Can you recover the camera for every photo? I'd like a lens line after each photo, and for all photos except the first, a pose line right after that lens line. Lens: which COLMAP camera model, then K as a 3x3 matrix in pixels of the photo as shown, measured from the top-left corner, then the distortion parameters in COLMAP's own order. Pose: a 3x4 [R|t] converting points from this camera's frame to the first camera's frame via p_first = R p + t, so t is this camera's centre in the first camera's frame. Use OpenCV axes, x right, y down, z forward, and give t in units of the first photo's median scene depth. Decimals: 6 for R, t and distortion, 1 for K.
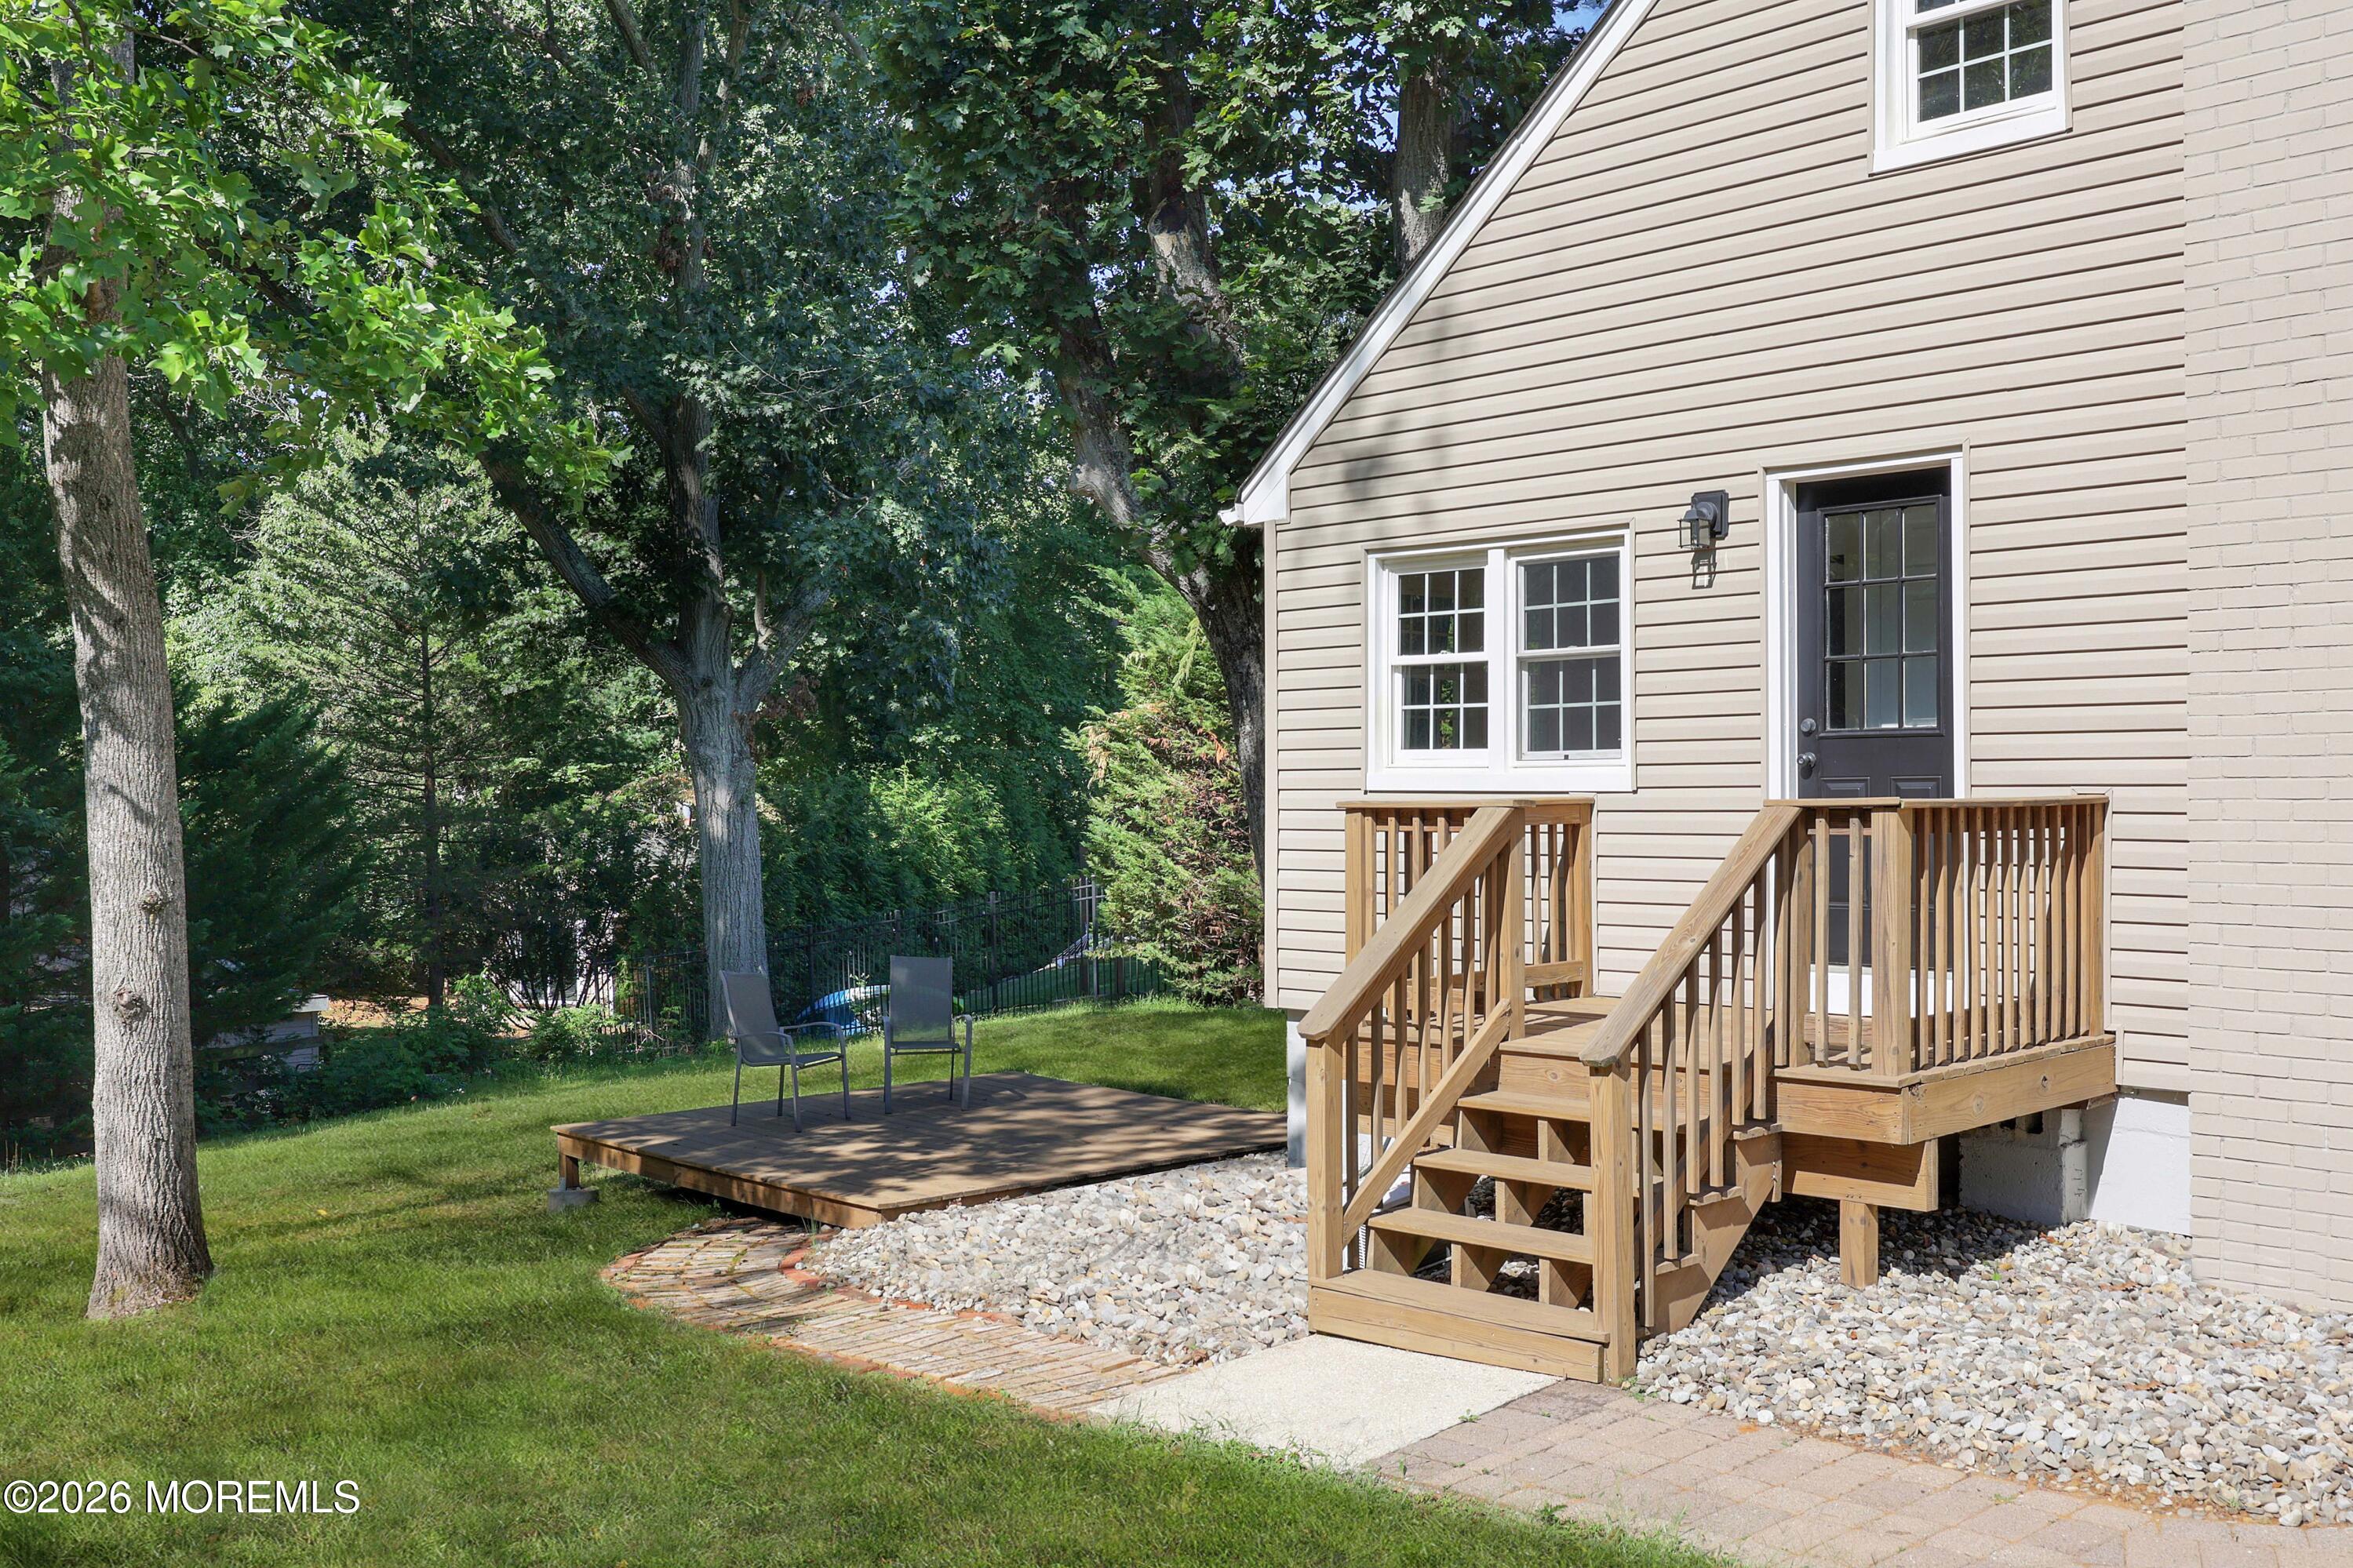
lens RADIAL K [[2186.5, 0, 1177.6], [0, 2186.5, 793.3], [0, 0, 1]] dist [-0.002495, 0.000000]
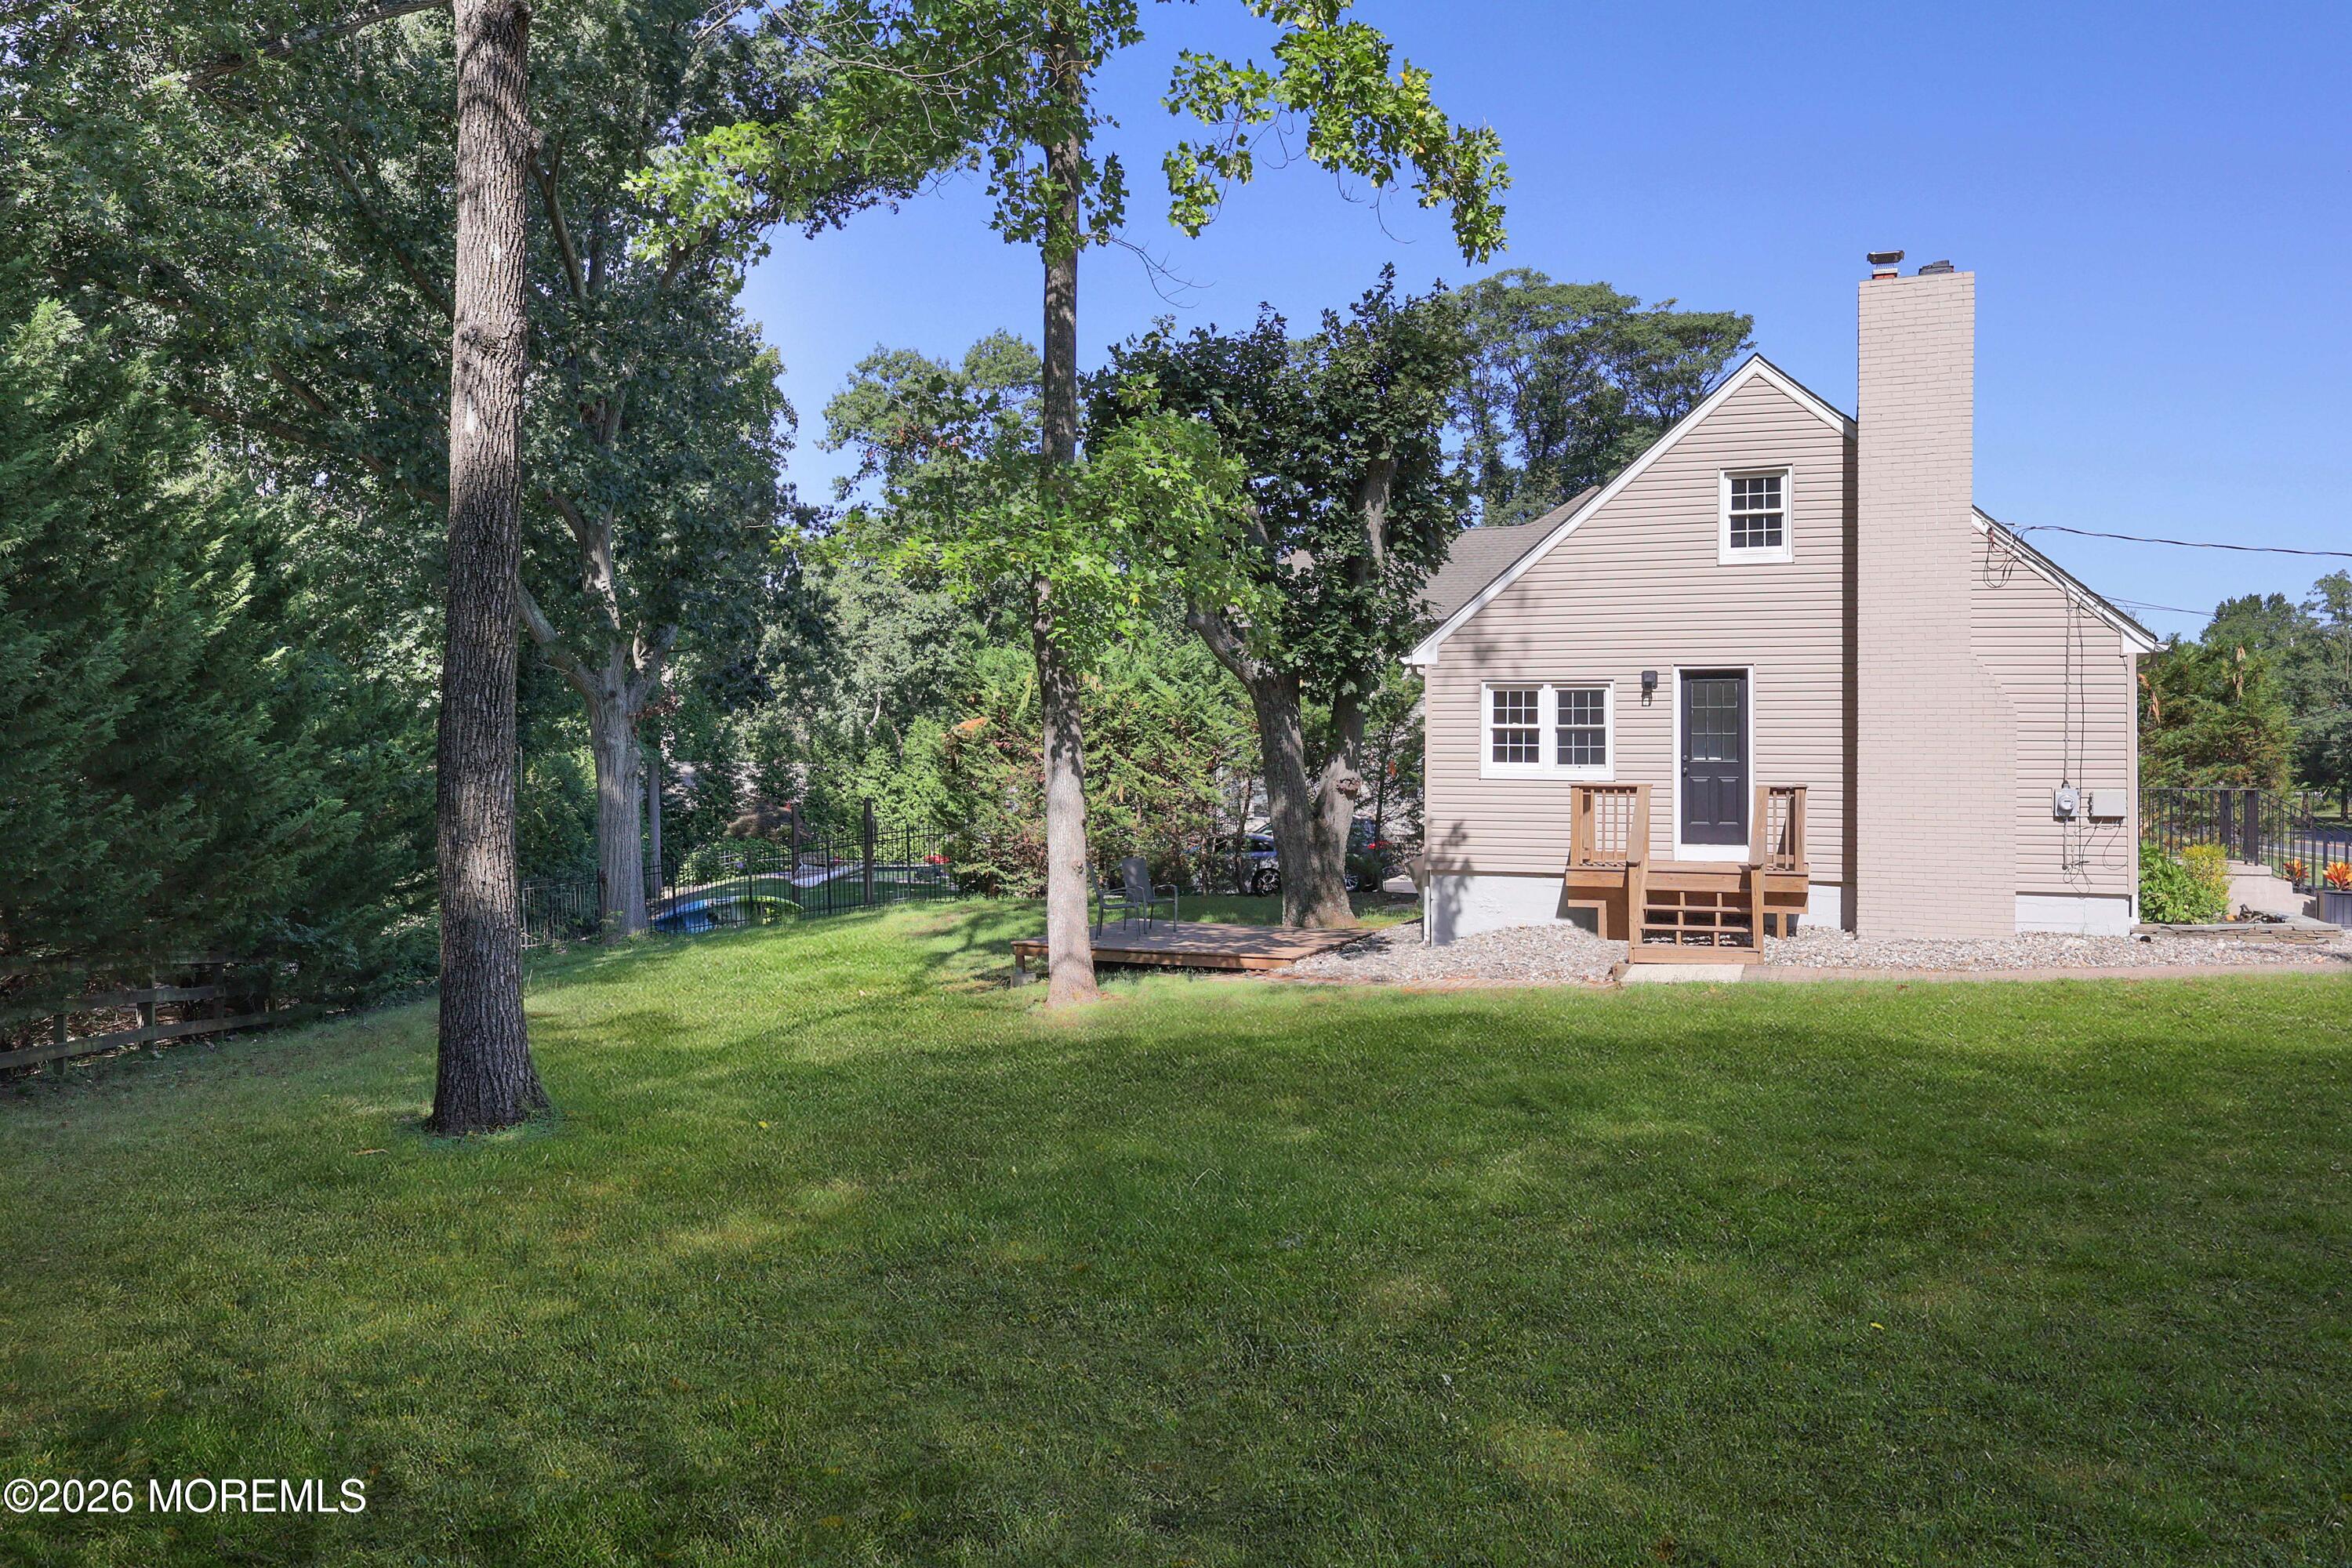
lens RADIAL K [[1710.0, 0, 1174.9], [0, 1710.0, 778.0], [0, 0, 1]] dist [0.001686, 0.005372]
pose [[0.894468, 0.011522, 0.446984, -1.123440], [-0.012846, 0.999917, -0.000069, 0.002668], [-0.446947, -0.005681, 0.894542, -0.581911]]
